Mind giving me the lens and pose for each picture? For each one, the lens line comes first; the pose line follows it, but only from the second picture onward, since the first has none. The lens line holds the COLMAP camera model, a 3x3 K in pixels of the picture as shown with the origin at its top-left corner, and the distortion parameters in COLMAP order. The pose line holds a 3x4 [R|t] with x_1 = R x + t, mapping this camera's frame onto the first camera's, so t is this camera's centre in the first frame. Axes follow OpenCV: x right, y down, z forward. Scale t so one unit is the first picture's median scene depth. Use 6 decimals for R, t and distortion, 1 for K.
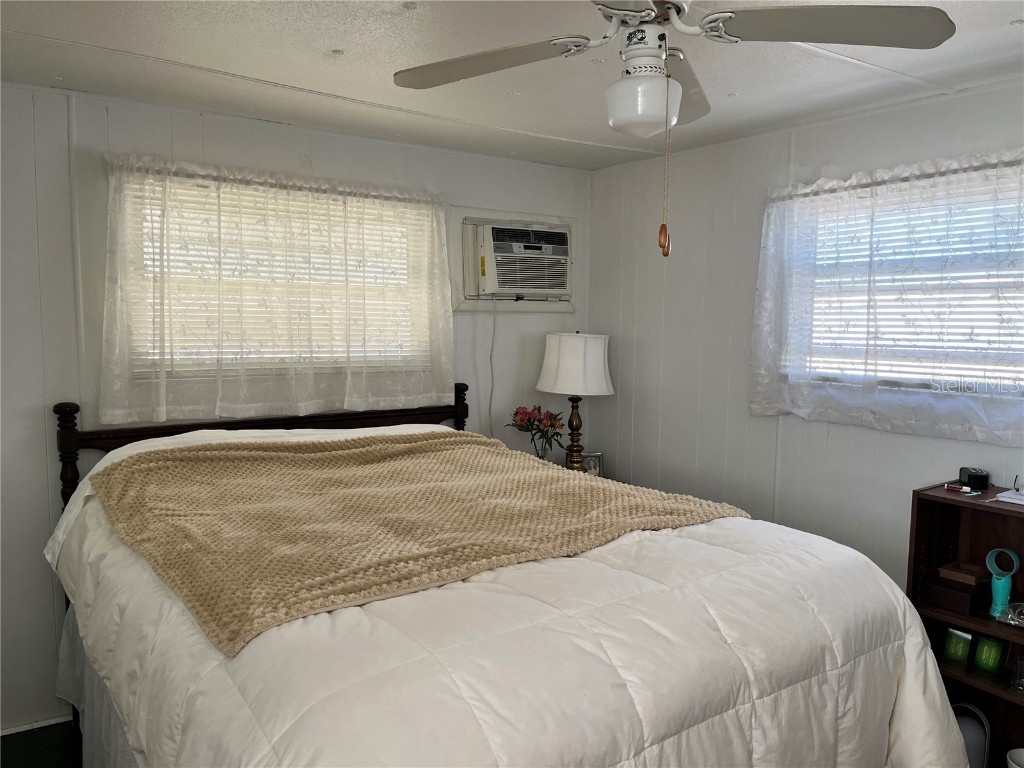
lens RADIAL K [[785.4, 0, 513.4], [0, 785.4, 389.2], [0, 0, 1]] dist [0.050142, -0.022288]
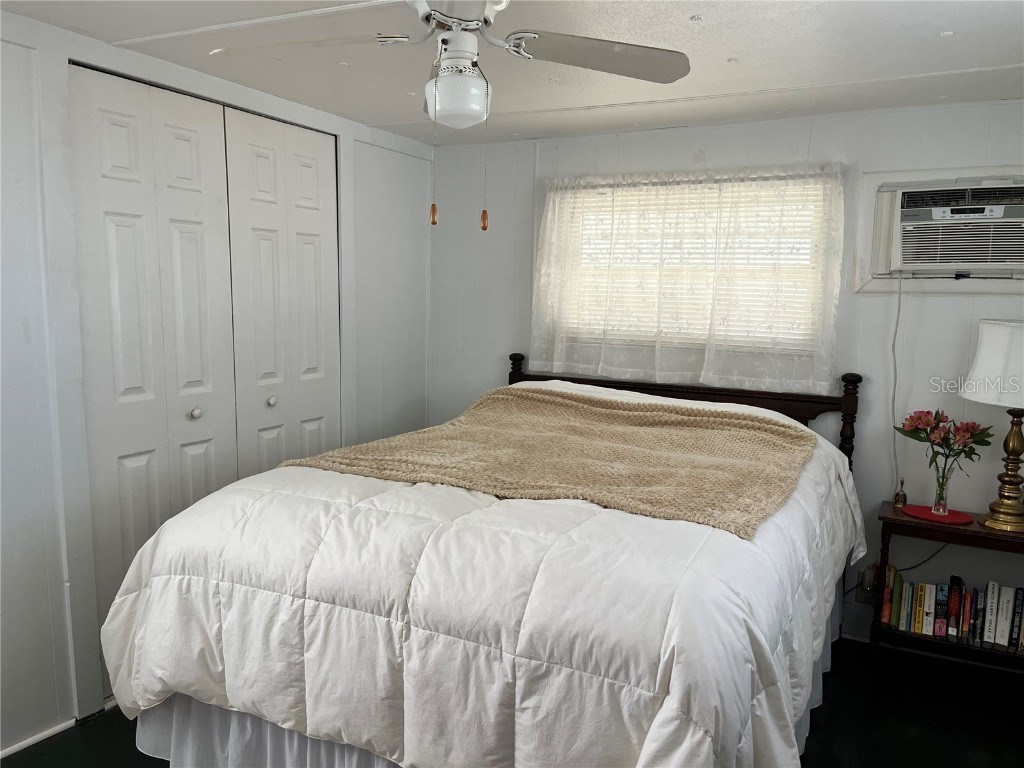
lens RADIAL K [[785.4, 0, 513.7], [0, 785.4, 382.2], [0, 0, 1]] dist [0.050142, -0.022288]
pose [[0.435630, 0.098846, -0.894682, 0.644628], [-0.102438, 0.992939, 0.059824, -0.013912], [0.894278, 0.065589, 0.442680, 0.299089]]
